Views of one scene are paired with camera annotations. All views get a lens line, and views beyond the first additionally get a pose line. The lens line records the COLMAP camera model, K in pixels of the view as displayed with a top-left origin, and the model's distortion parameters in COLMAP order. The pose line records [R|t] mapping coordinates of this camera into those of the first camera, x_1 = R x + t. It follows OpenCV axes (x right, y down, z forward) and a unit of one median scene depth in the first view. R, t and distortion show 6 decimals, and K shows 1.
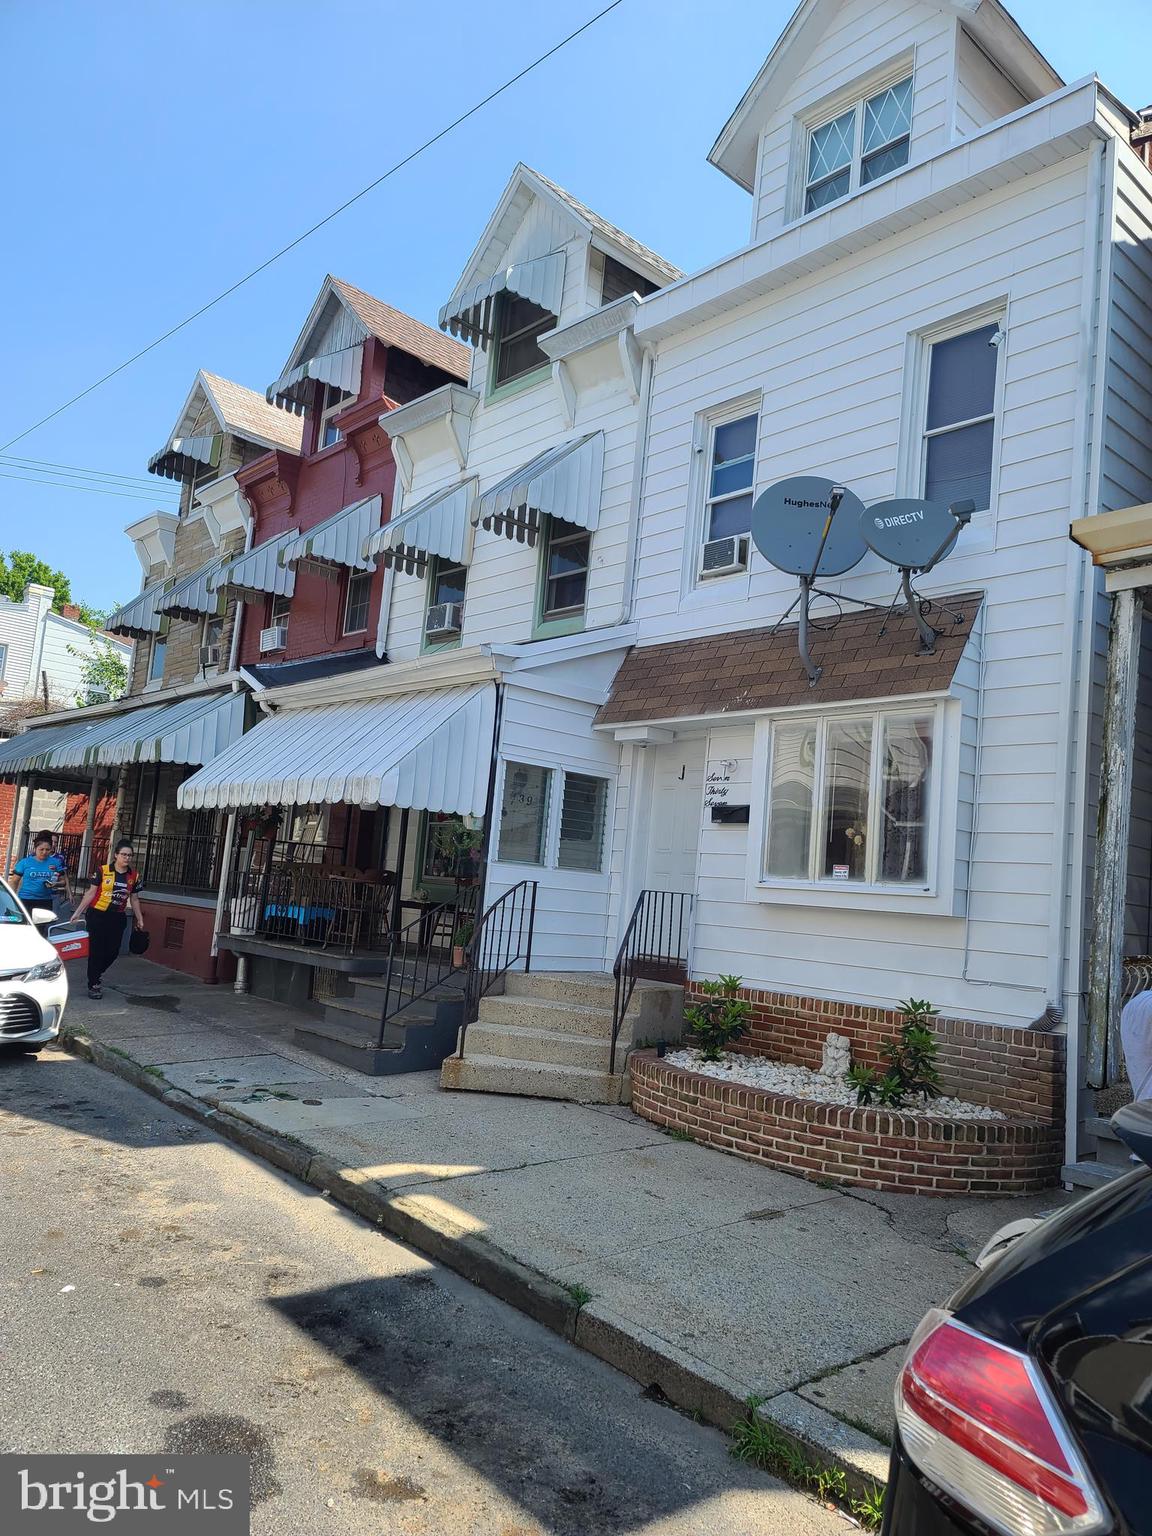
lens RADIAL K [[1106.1, 0, 590.2], [0, 1106.1, 793.1], [0, 0, 1]] dist [0.069071, -0.035064]
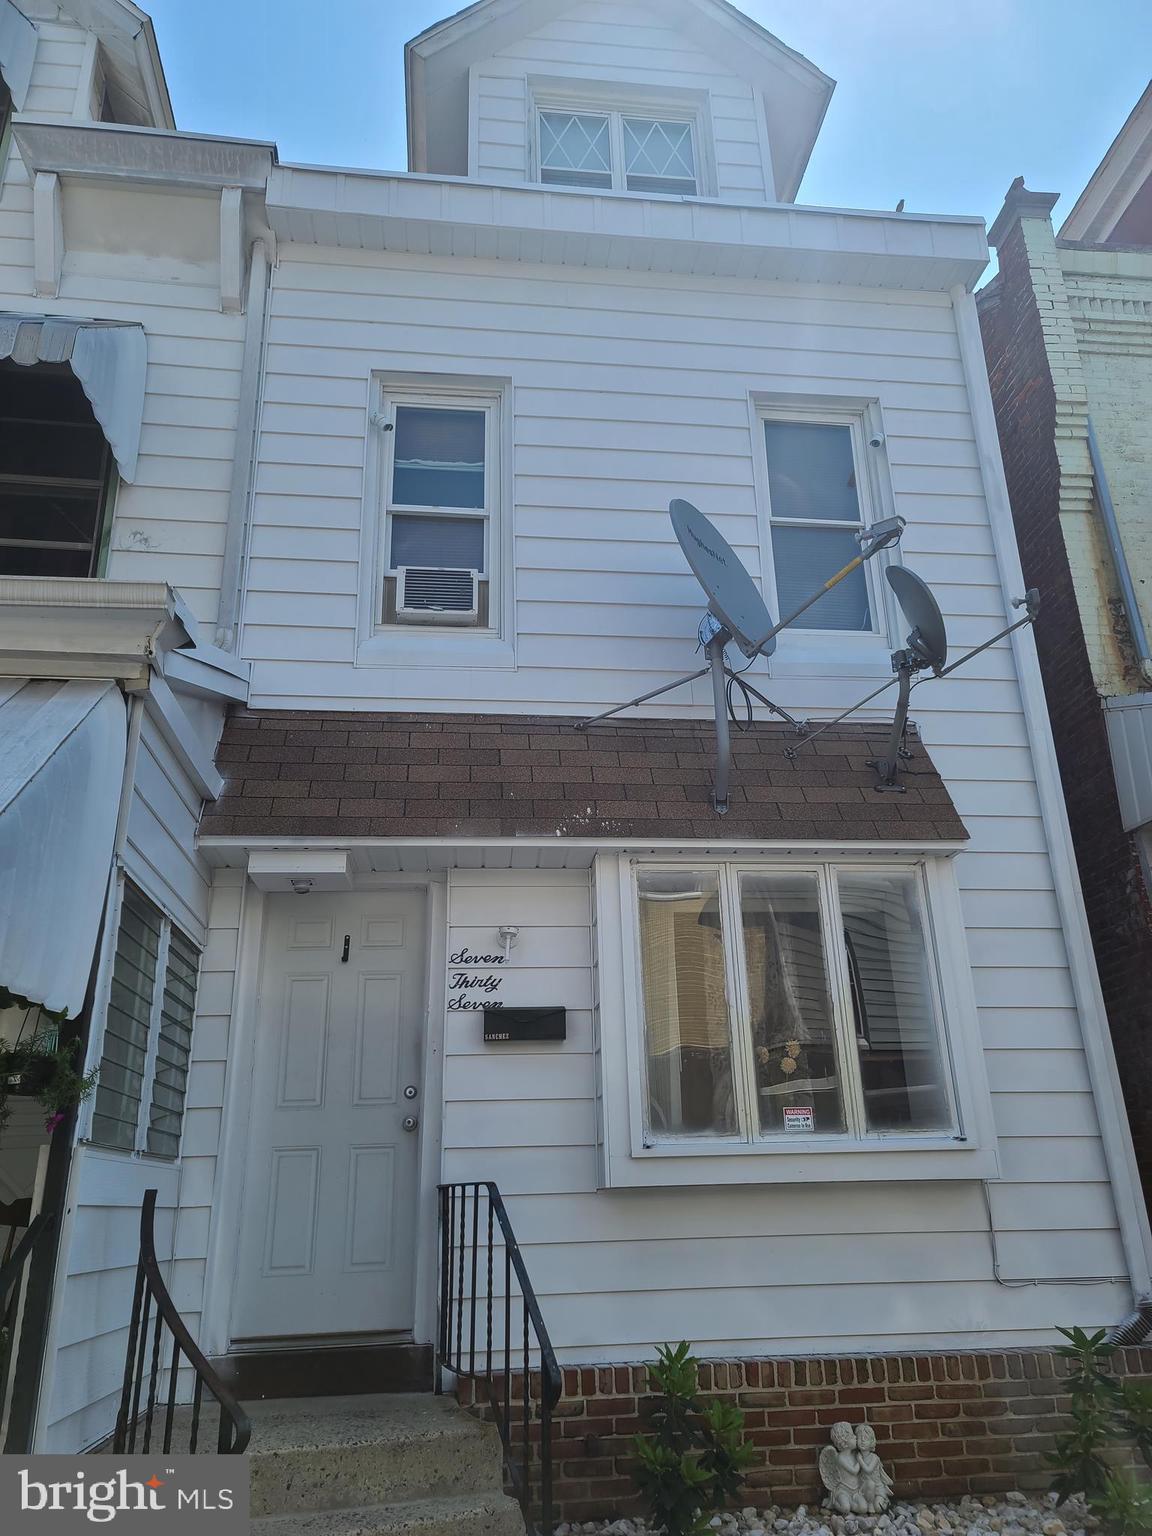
lens RADIAL K [[1106.1, 0, 590.2], [0, 1106.1, 793.1], [0, 0, 1]] dist [0.069071, -0.035064]
pose [[0.581693, 0.188661, 0.791227, -0.327180], [-0.003654, 0.973327, -0.229394, 0.035277], [-0.813400, 0.130545, 0.566867, 0.671439]]
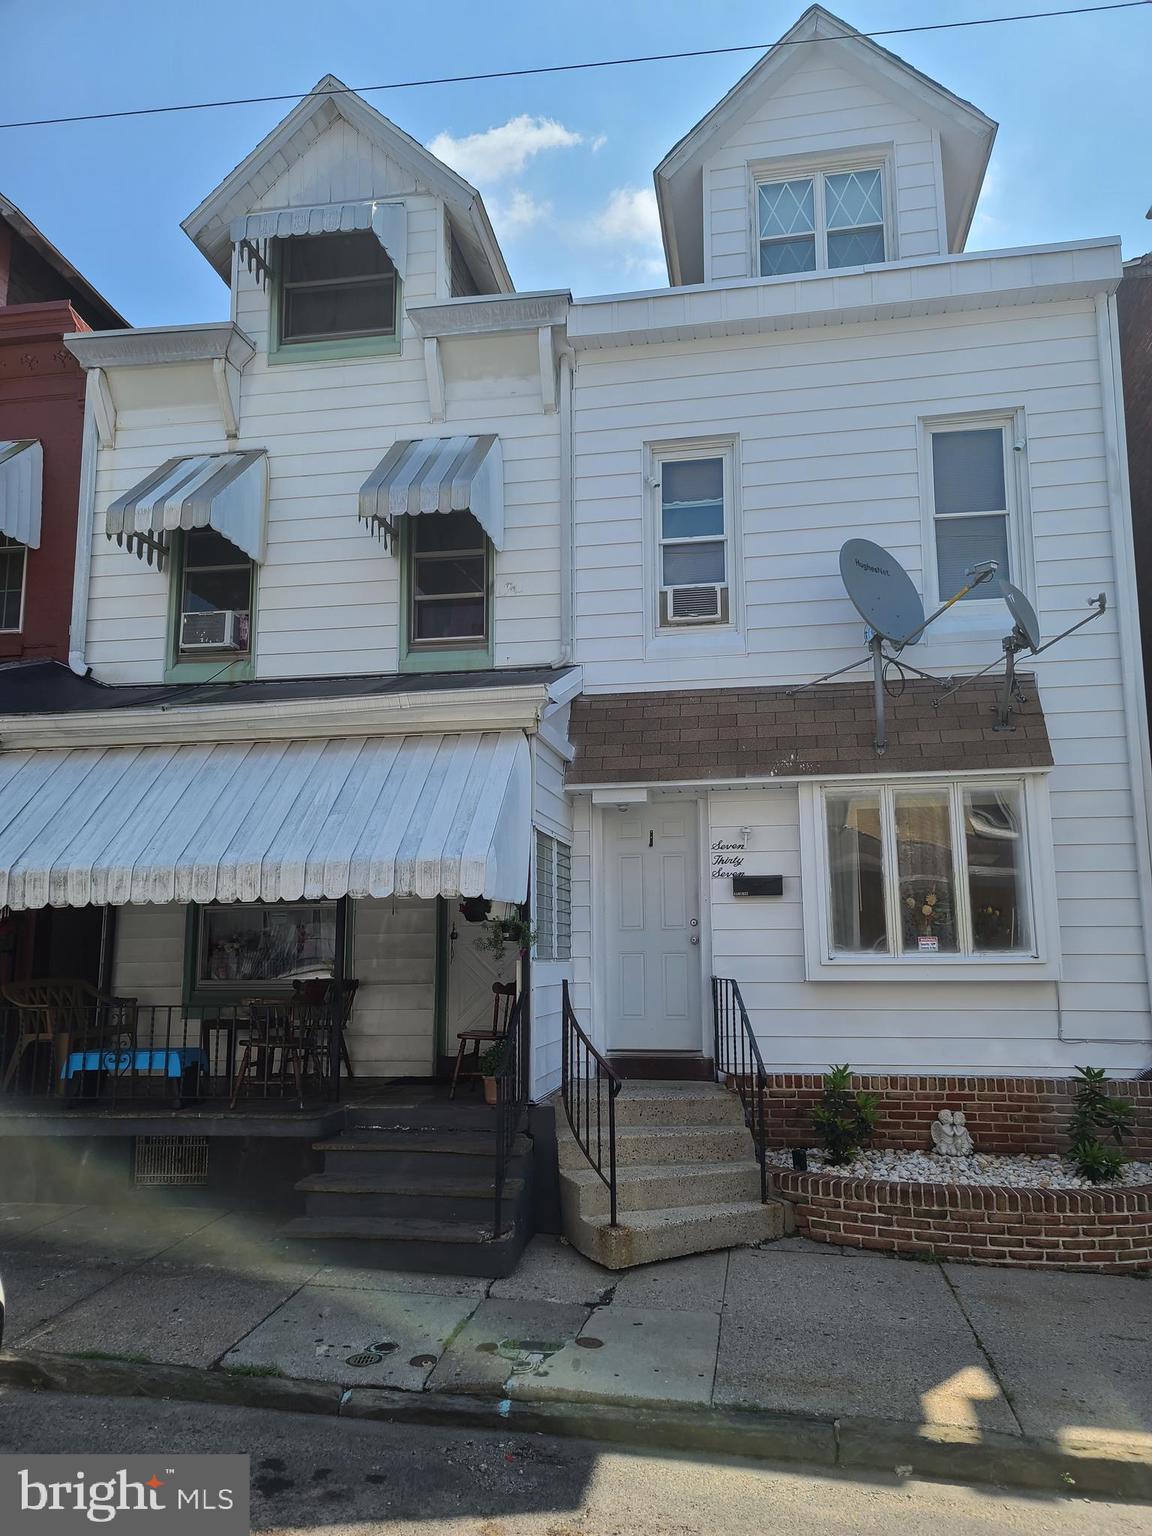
lens RADIAL K [[1106.1, 0, 590.2], [0, 1106.1, 793.1], [0, 0, 1]] dist [0.069071, -0.035064]
pose [[0.787216, 0.002351, 0.616673, -0.575923], [0.013184, 0.999700, -0.020642, -0.042912], [-0.616536, 0.024381, 0.786949, 0.372305]]
